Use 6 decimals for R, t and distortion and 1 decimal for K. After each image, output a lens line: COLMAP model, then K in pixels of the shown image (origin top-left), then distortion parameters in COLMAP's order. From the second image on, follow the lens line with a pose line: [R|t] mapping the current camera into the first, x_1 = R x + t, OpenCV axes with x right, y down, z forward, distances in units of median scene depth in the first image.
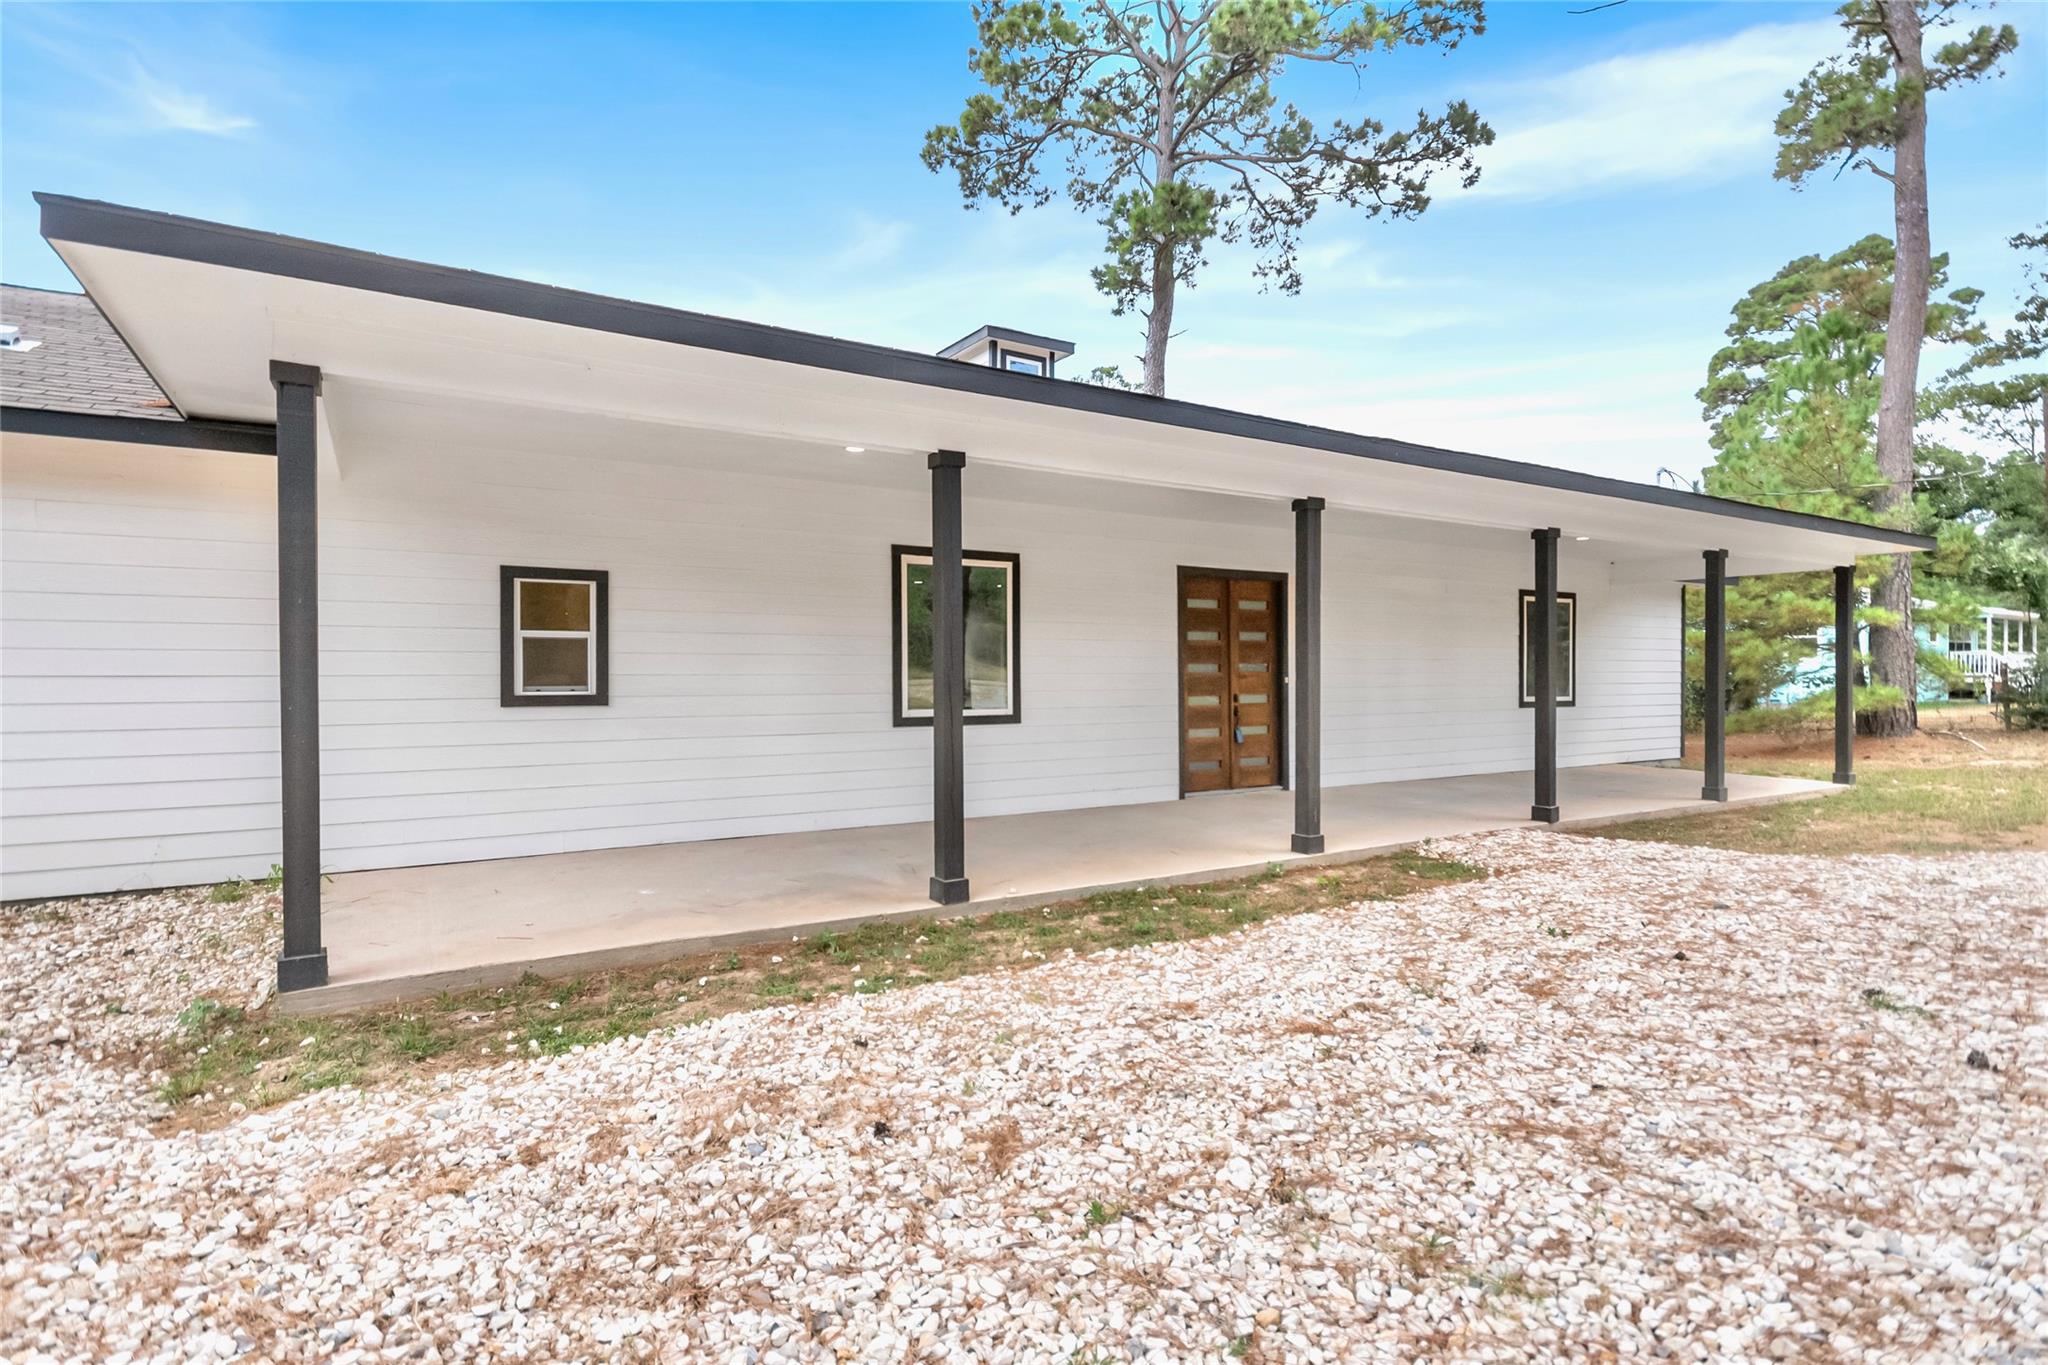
lens RADIAL K [[1021.0, 0, 1017.8], [0, 1021.0, 688.4], [0, 0, 1]] dist [0.002917, -0.001682]
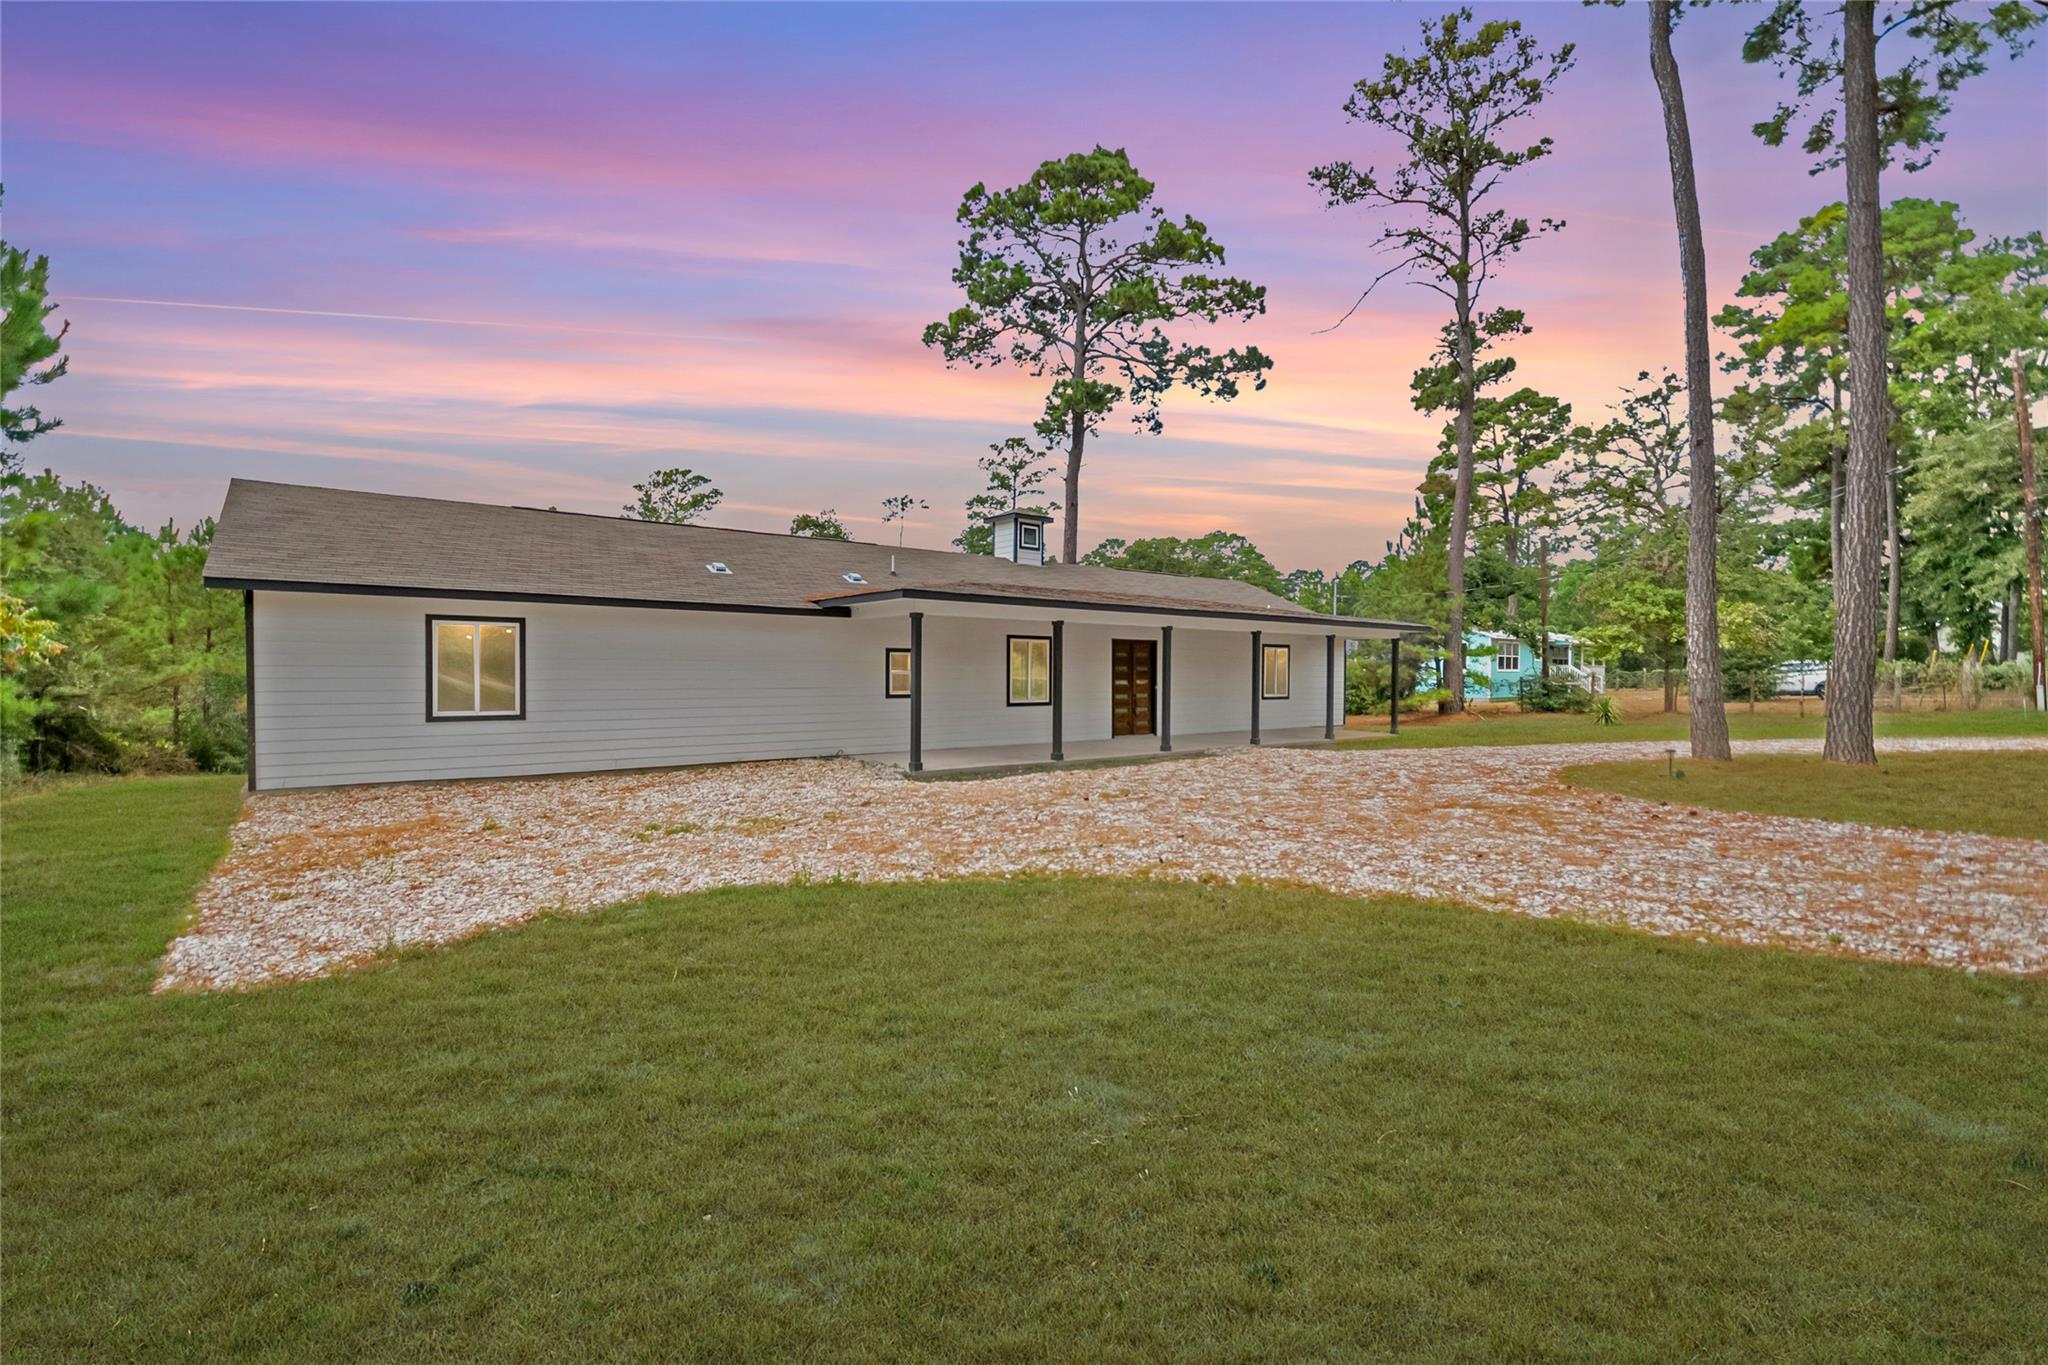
lens RADIAL K [[911.1, 0, 1027.7], [0, 911.1, 679.5], [0, 0, 1]] dist [0.008072, -0.008556]
pose [[0.991353, 0.008273, 0.130958, -0.121254], [-0.008593, 0.999961, 0.001876, -0.011467], [-0.130938, -0.002985, 0.991386, -0.413166]]
